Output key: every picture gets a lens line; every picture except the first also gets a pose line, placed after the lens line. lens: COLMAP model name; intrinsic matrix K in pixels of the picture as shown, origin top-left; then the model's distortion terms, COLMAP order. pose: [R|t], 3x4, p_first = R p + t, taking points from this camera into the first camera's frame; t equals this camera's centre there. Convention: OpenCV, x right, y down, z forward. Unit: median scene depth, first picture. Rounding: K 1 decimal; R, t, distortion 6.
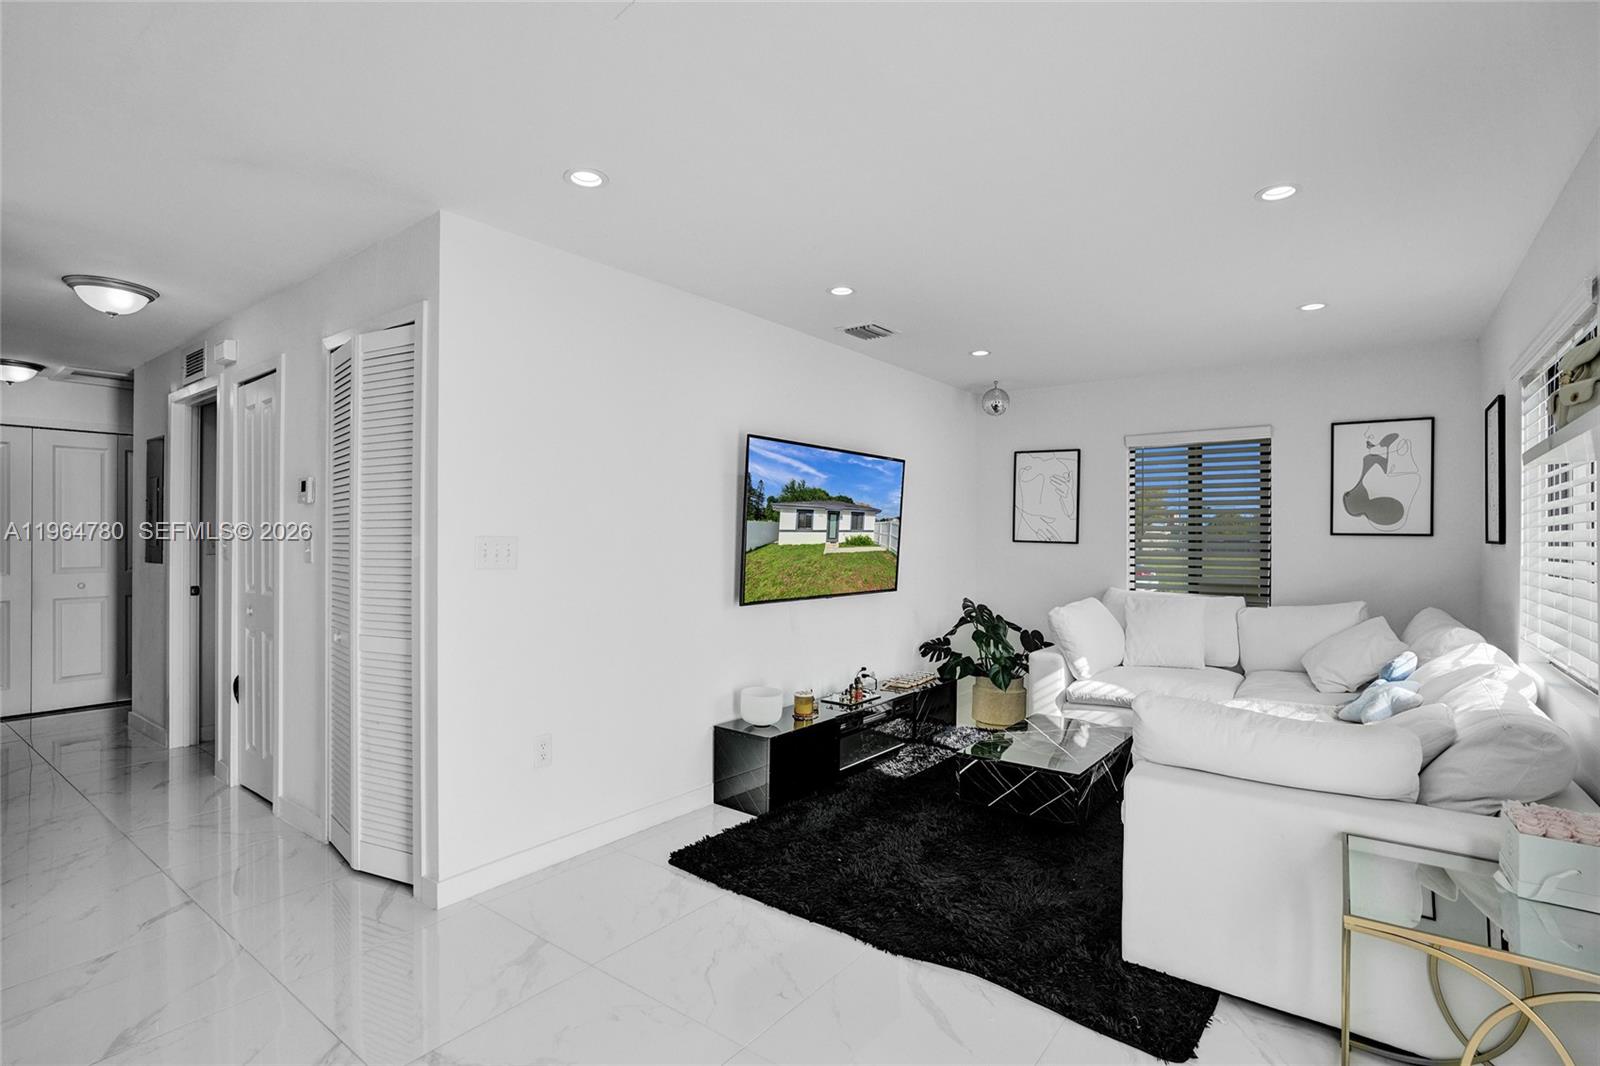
lens RADIAL K [[767.3, 0, 804.6], [0, 767.3, 529.2], [0, 0, 1]] dist [-0.012597, 0.000265]
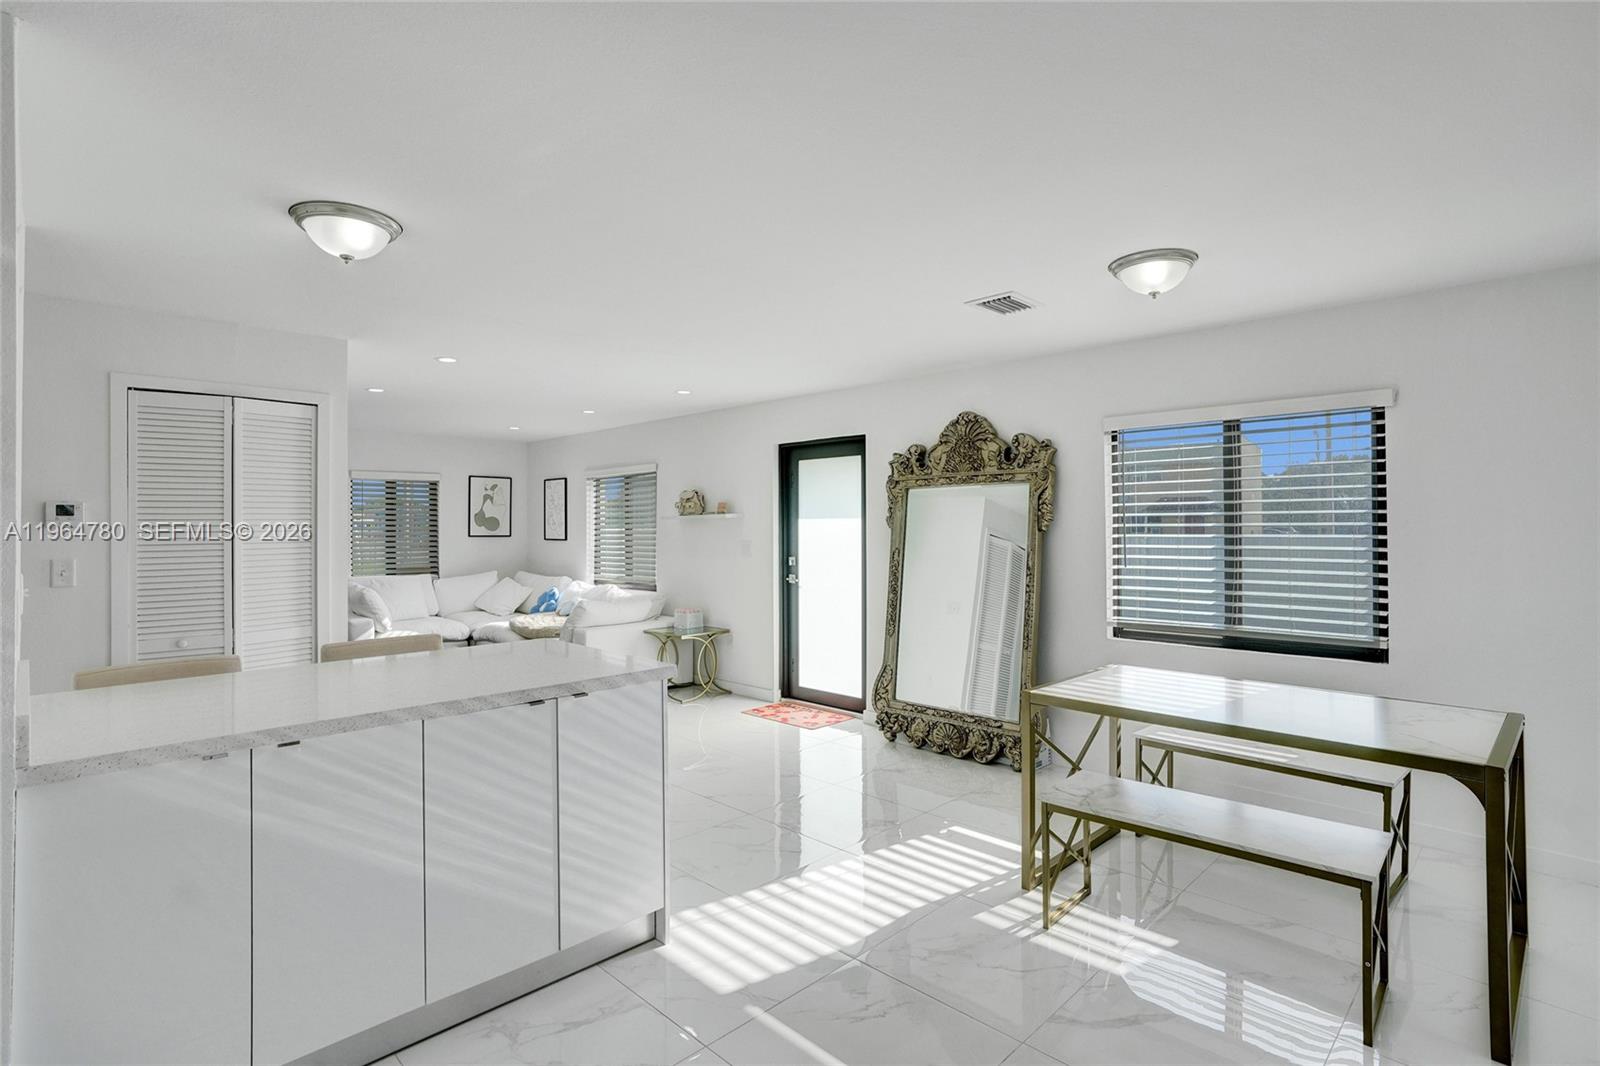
lens RADIAL K [[767.3, 0, 797.9], [0, 767.3, 528.4], [0, 0, 1]] dist [-0.012597, 0.000265]
pose [[0.159556, -0.009799, 0.987140, -1.024843], [0.005330, 0.999945, 0.009064, -0.024809], [-0.987175, 0.003815, 0.159599, -0.084932]]
